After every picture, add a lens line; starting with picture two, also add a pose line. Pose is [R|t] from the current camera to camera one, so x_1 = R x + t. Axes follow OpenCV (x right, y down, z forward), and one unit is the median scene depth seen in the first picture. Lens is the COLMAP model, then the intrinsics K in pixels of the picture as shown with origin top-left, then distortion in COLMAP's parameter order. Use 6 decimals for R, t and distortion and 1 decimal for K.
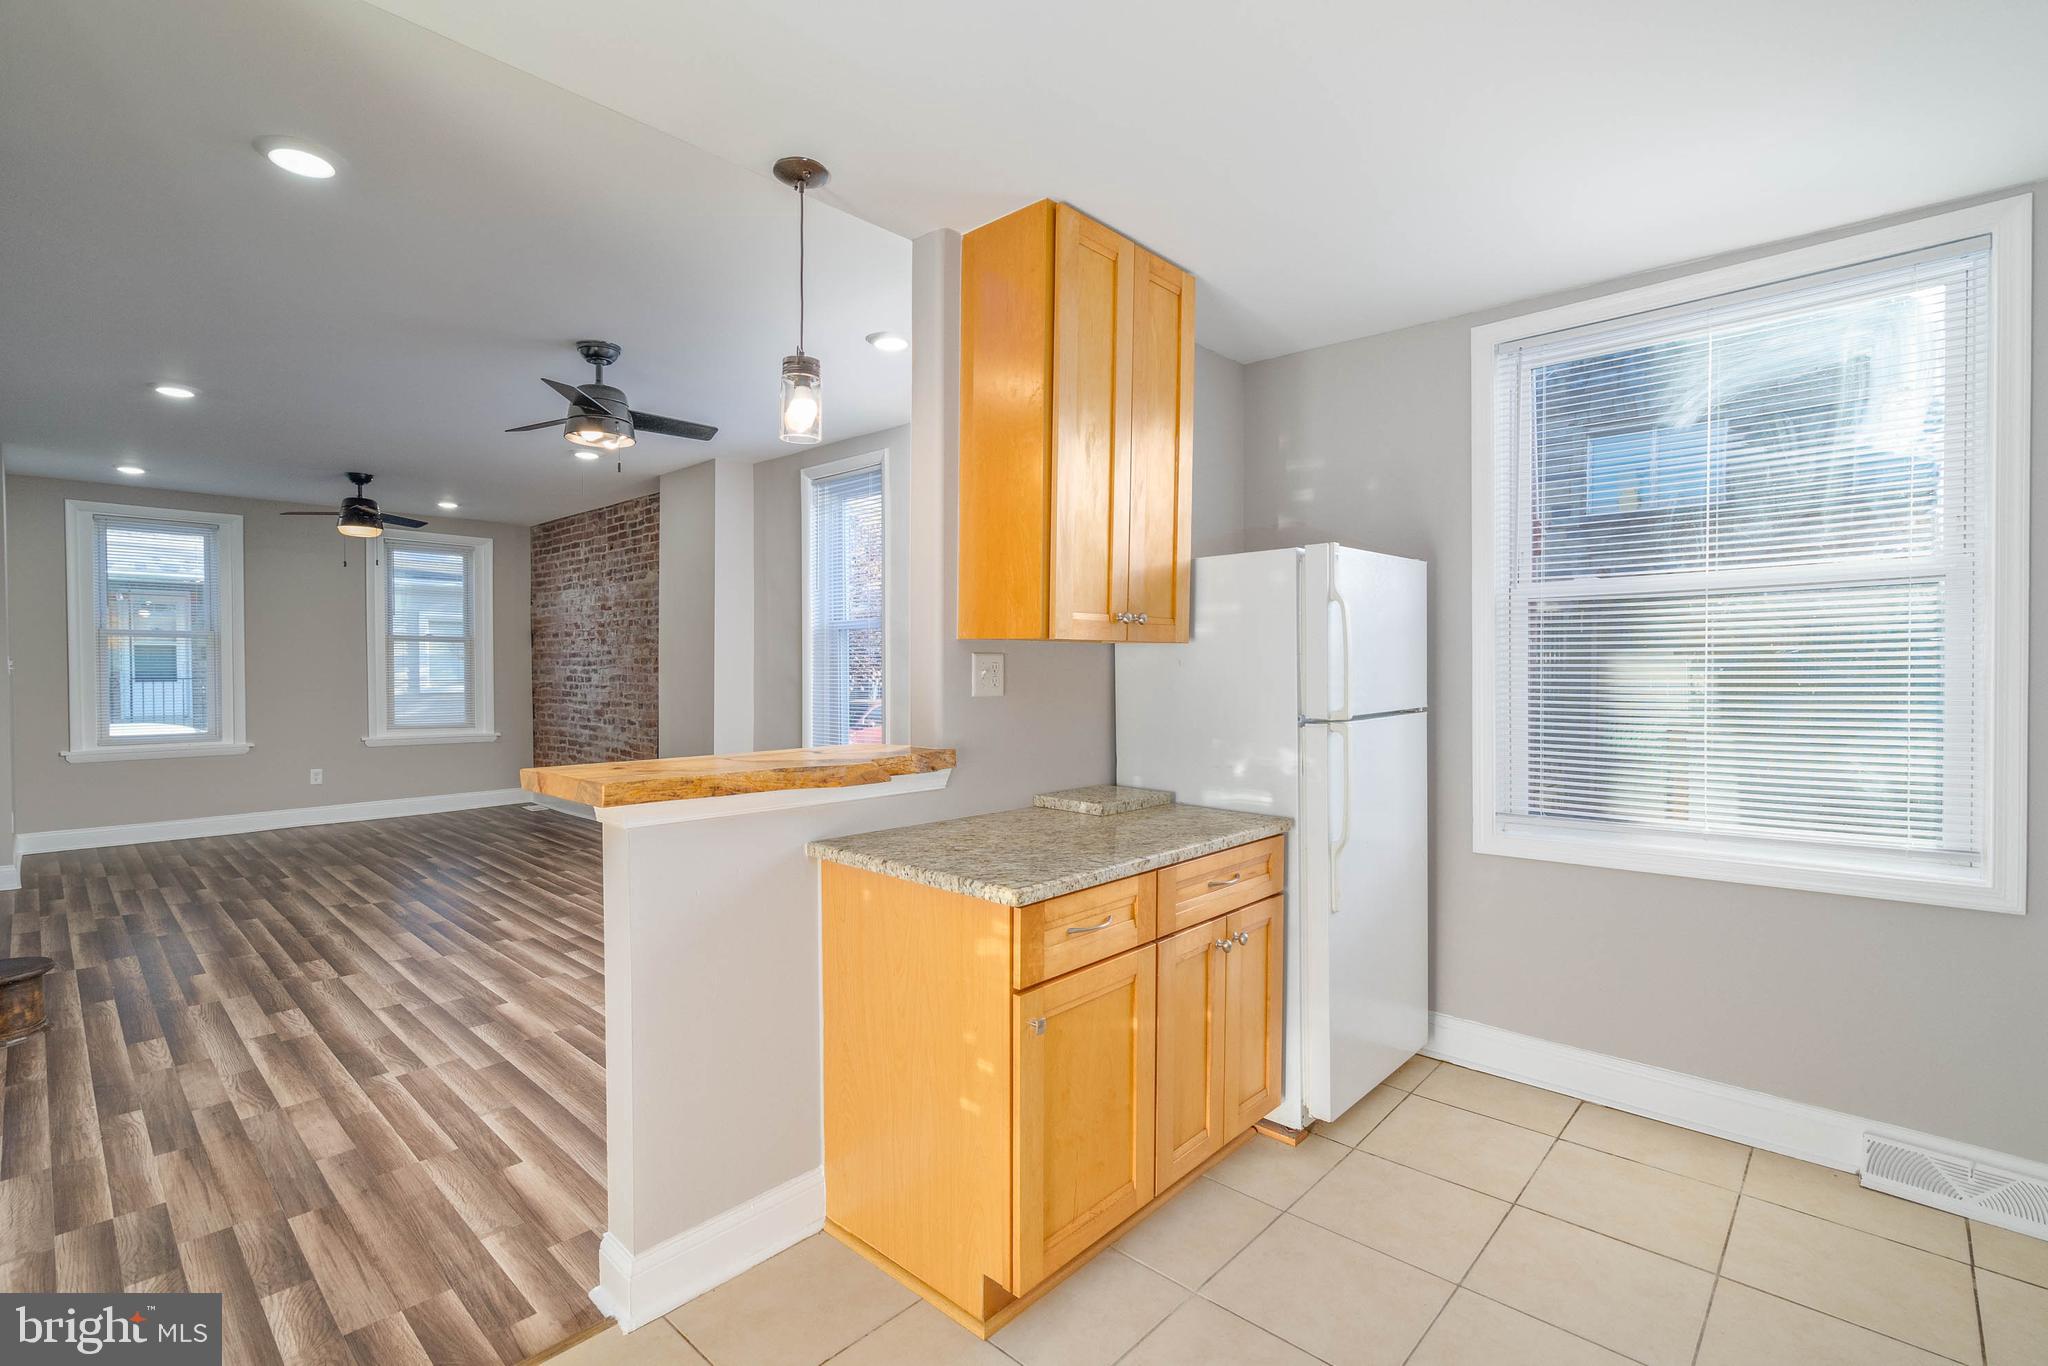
lens RADIAL K [[947.8, 0, 1034.9], [0, 947.8, 695.1], [0, 0, 1]] dist [-0.003969, 0.000866]
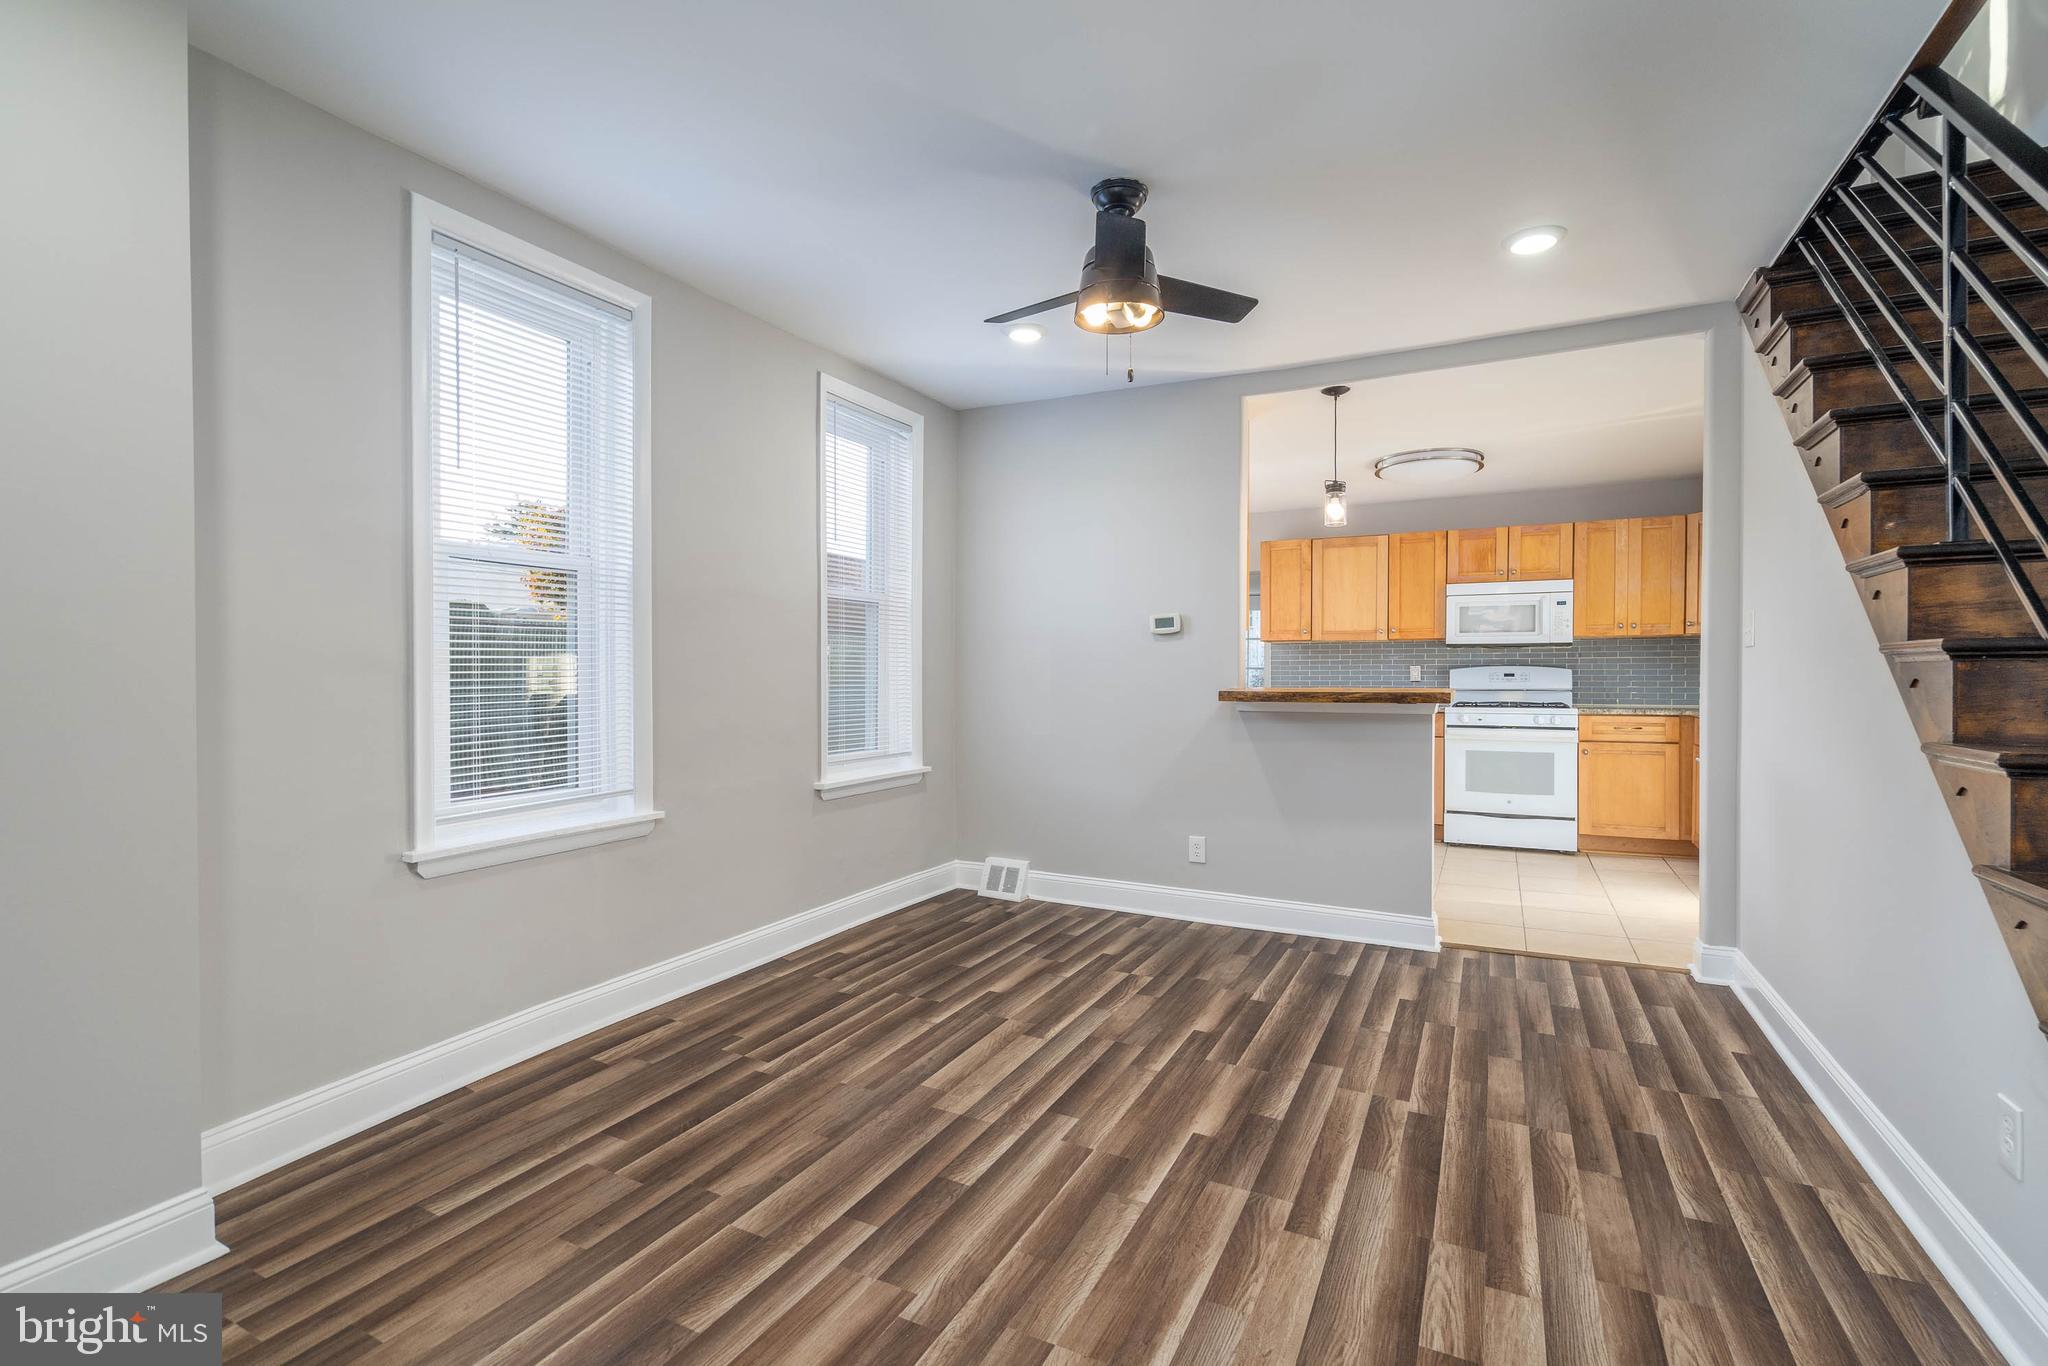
lens RADIAL K [[947.8, 0, 1021.0], [0, 947.8, 688.0], [0, 0, 1]] dist [-0.003969, 0.000866]
pose [[-0.284751, -0.015193, 0.958481, -1.206908], [0.038767, 0.998874, 0.027350, -0.003950], [-0.957817, 0.044945, -0.283841, 1.356596]]
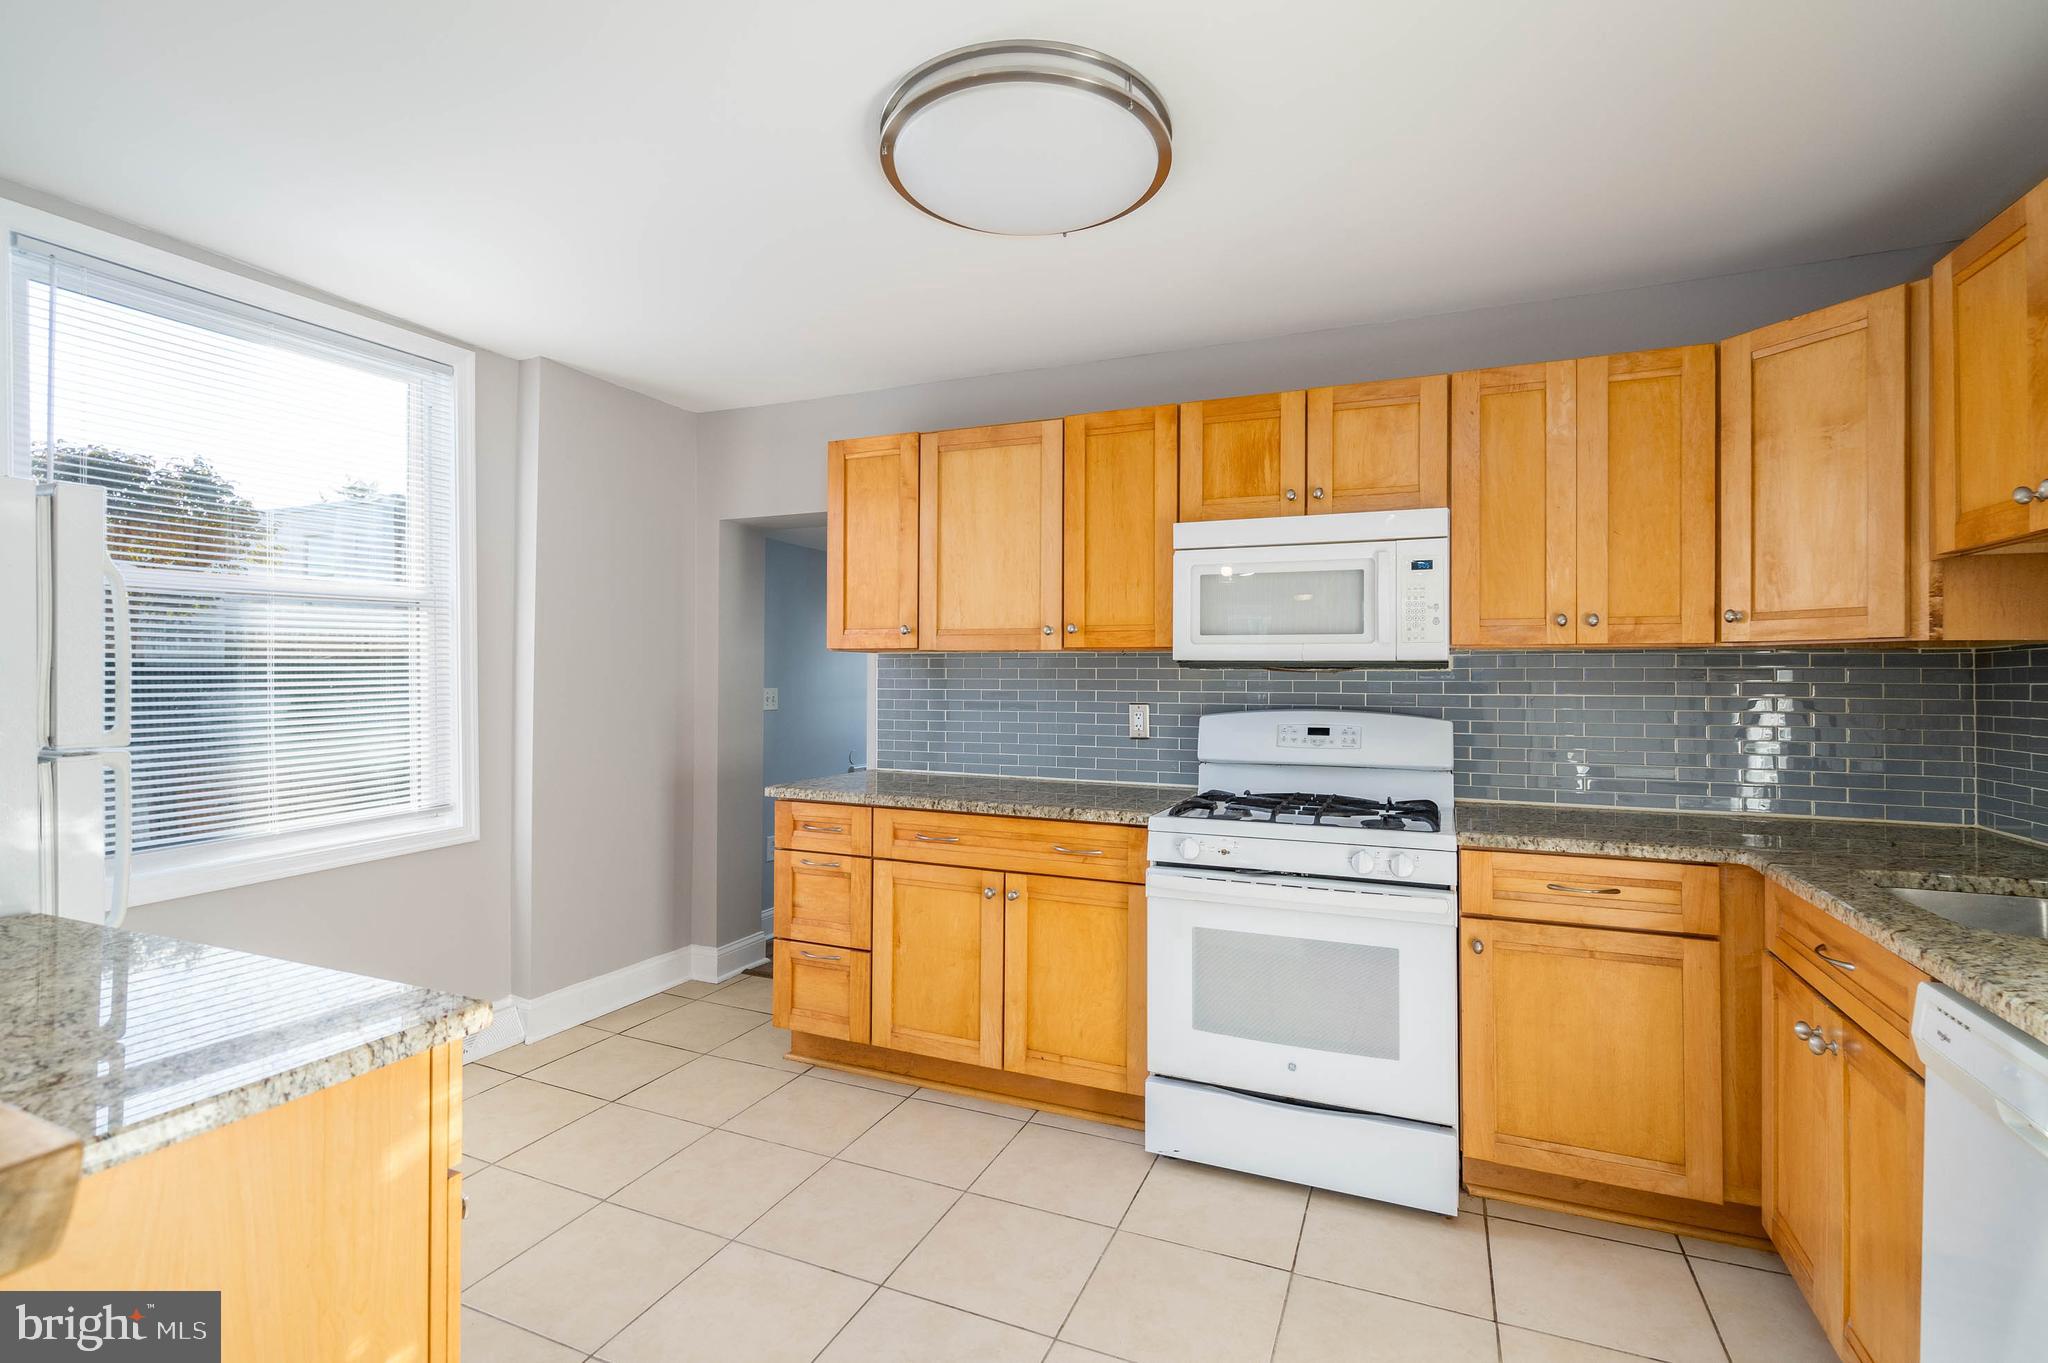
lens RADIAL K [[947.8, 0, 1028.9], [0, 947.8, 666.9], [0, 0, 1]] dist [-0.003969, 0.000866]
pose [[-0.343831, 0.008947, 0.938989, -0.381262], [0.031897, 0.999489, 0.002157, -0.007195], [-0.938490, 0.030693, -0.343941, 0.421959]]
